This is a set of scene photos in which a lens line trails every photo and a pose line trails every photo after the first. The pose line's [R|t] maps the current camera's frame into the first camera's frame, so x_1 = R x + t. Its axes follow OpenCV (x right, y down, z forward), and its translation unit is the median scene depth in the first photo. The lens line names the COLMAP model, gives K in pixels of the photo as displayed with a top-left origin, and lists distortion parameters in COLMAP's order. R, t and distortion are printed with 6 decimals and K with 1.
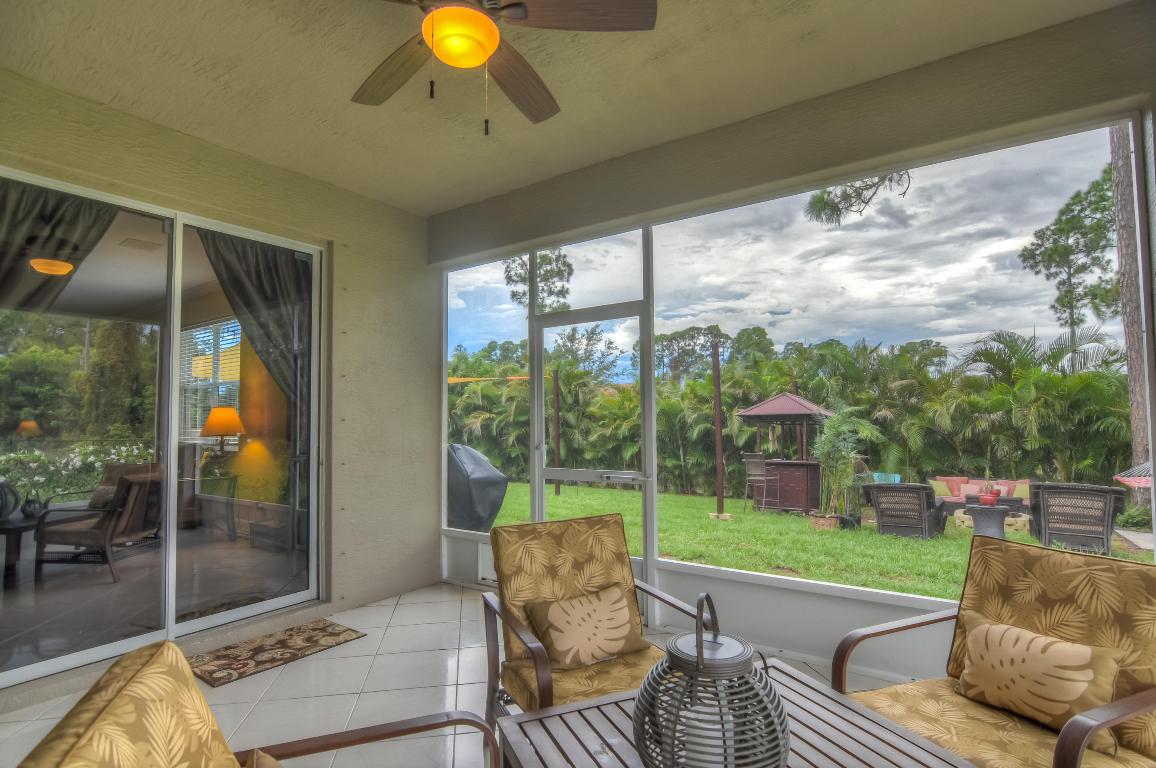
lens RADIAL K [[564.8, 0, 578.0], [0, 564.8, 384.0], [0, 0, 1]] dist [-0.024406, -0.000259]
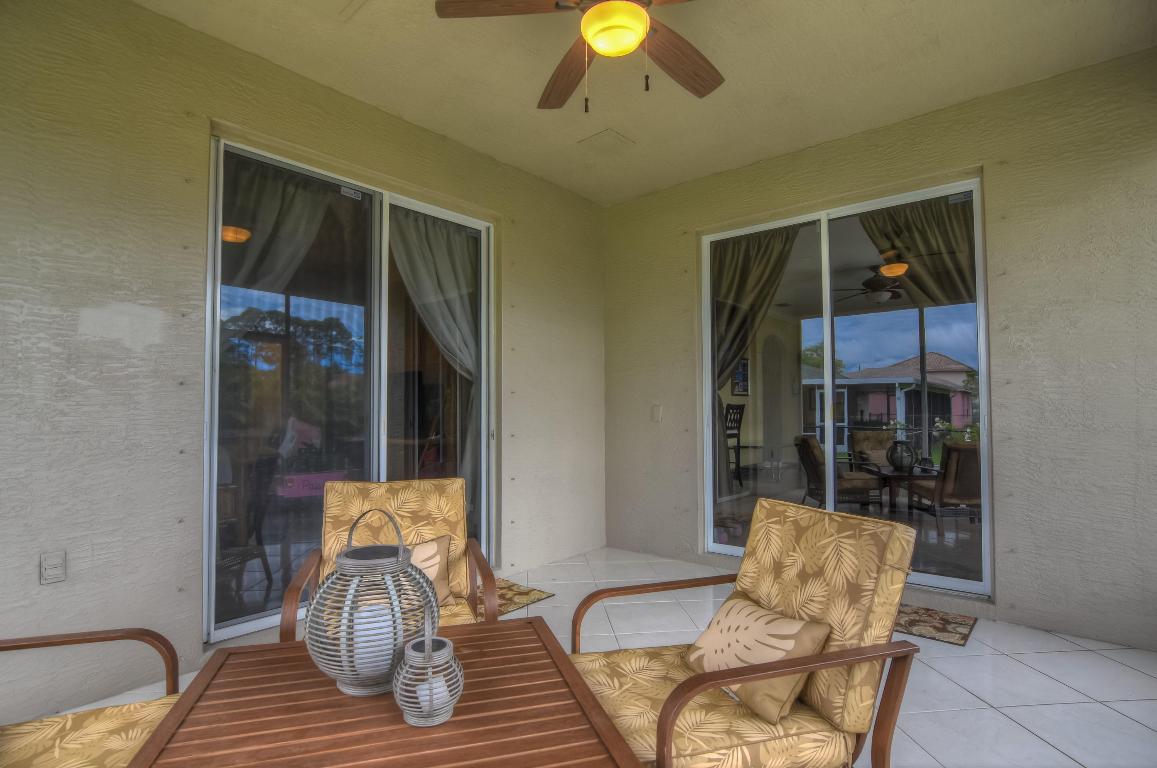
lens RADIAL K [[565.3, 0, 578.5], [0, 565.3, 384.0], [0, 0, 1]] dist [-0.024406, -0.000259]
pose [[-0.094913, -0.033308, -0.994928, 0.491046], [0.065524, 0.997064, -0.039630, 0.066638], [0.993327, -0.068953, -0.092452, 0.553048]]
